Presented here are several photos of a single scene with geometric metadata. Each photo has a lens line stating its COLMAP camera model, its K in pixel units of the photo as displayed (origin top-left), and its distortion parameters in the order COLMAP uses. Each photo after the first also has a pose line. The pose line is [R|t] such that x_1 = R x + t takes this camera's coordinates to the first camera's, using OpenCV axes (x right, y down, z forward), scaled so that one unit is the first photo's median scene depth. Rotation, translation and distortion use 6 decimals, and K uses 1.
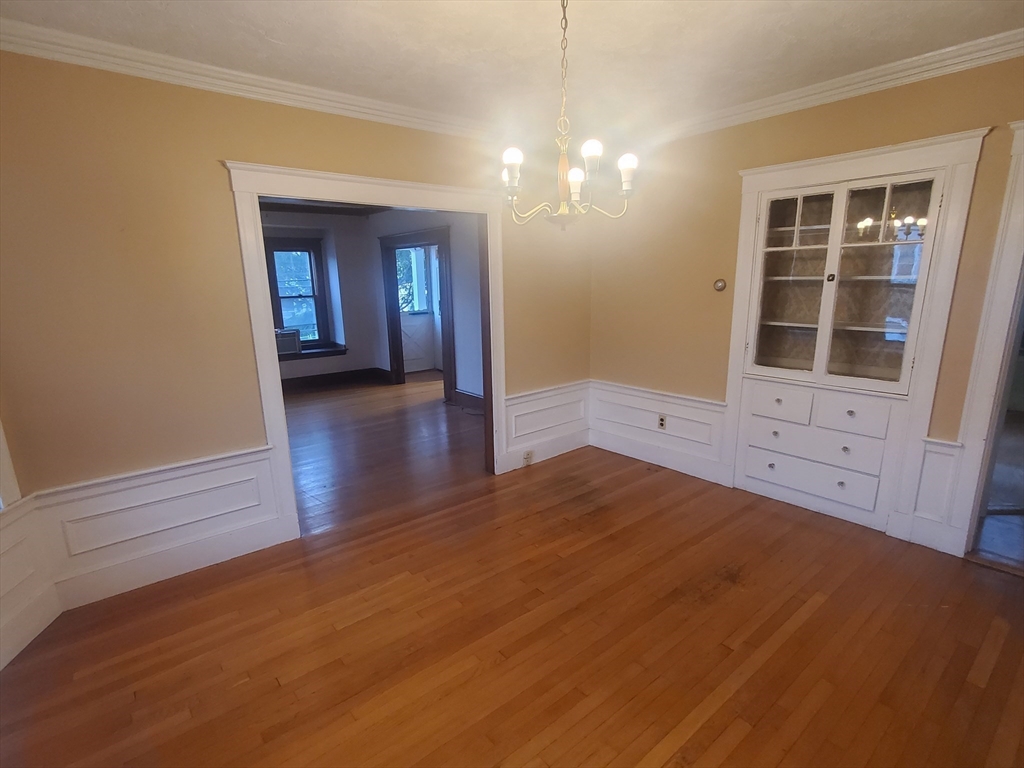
lens RADIAL K [[510.6, 0, 505.9], [0, 510.6, 399.3], [0, 0, 1]] dist [0.000397, 0.000102]
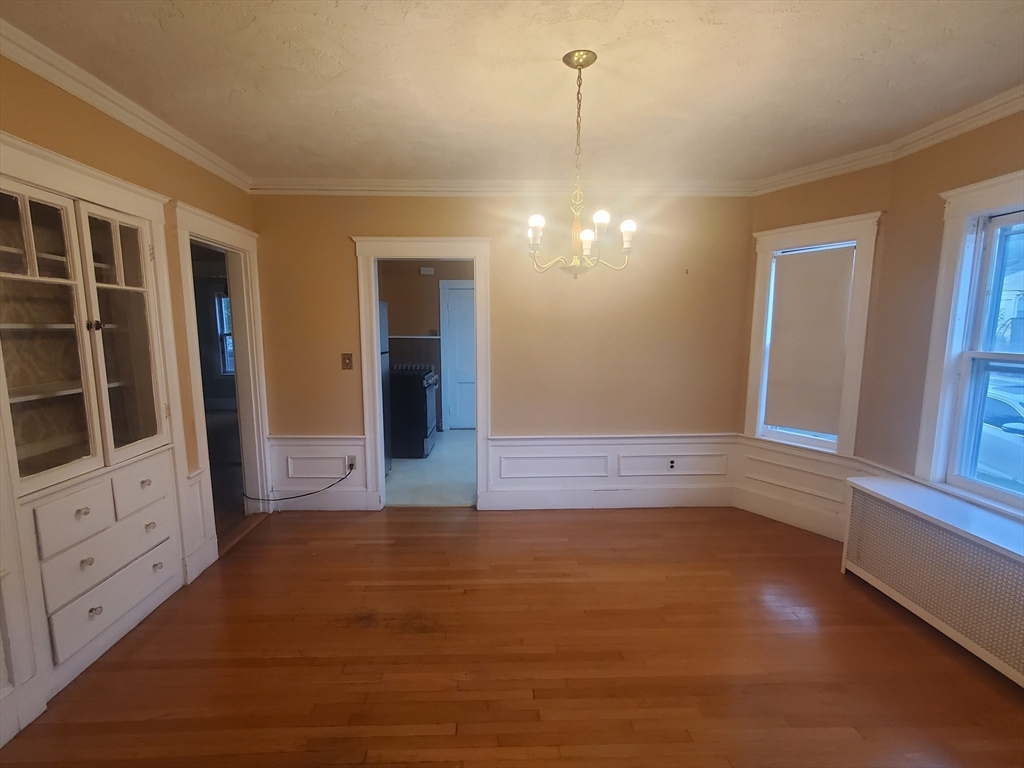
lens RADIAL K [[510.6, 0, 505.9], [0, 510.6, 399.3], [0, 0, 1]] dist [0.000397, 0.000102]
pose [[-0.796611, -0.067196, 0.600746, -0.304921], [0.155867, 0.937365, 0.311532, -0.280711], [-0.584052, 0.341806, -0.736242, 1.258348]]
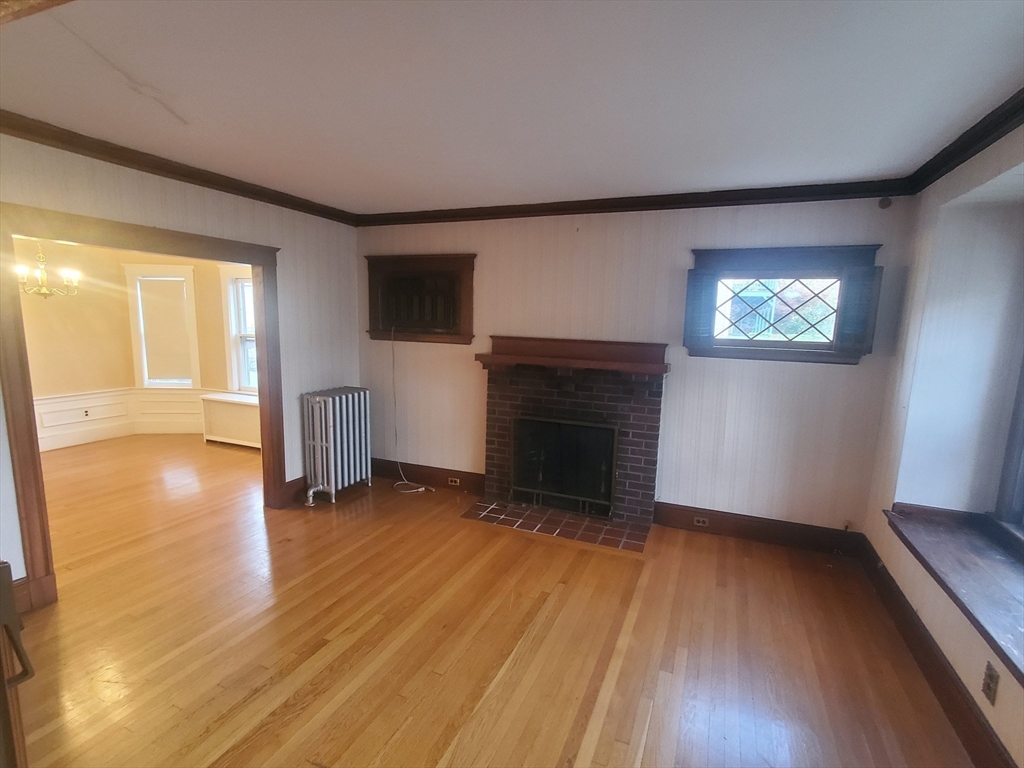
lens RADIAL K [[510.6, 0, 505.9], [0, 510.6, 399.3], [0, 0, 1]] dist [0.000397, 0.000102]
pose [[-0.883000, 0.071629, -0.463874, -0.385457], [-0.116119, 0.924231, 0.363750, -0.613452], [0.454782, 0.375056, -0.807778, 2.457904]]
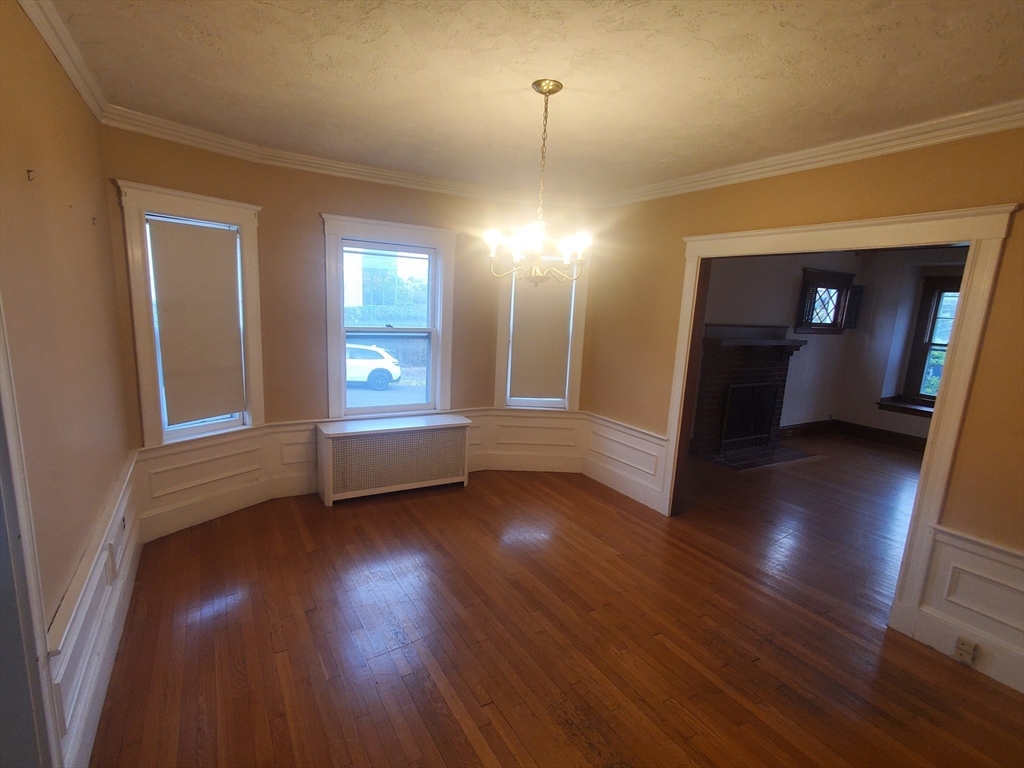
lens RADIAL K [[510.6, 0, 505.9], [0, 510.6, 399.3], [0, 0, 1]] dist [0.000397, 0.000102]
pose [[-0.155316, 0.199005, -0.967613, 0.898003], [-0.269945, 0.933669, 0.235354, -0.210029], [0.950267, 0.297757, -0.091293, 0.682825]]
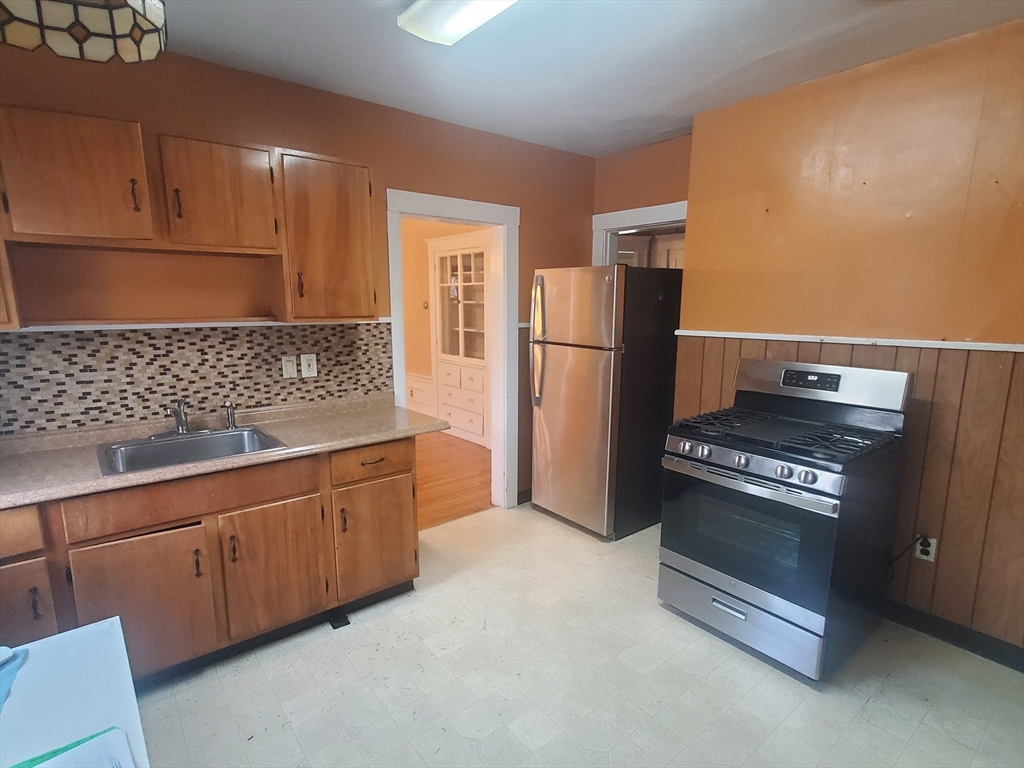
lens RADIAL K [[510.6, 0, 505.9], [0, 510.6, 399.3], [0, 0, 1]] dist [0.000397, 0.000102]
pose [[0.999868, 0.016038, 0.002674, 0.872601], [-0.015905, 0.998911, -0.043867, 0.188911], [-0.003375, 0.043819, 0.999034, -0.817363]]
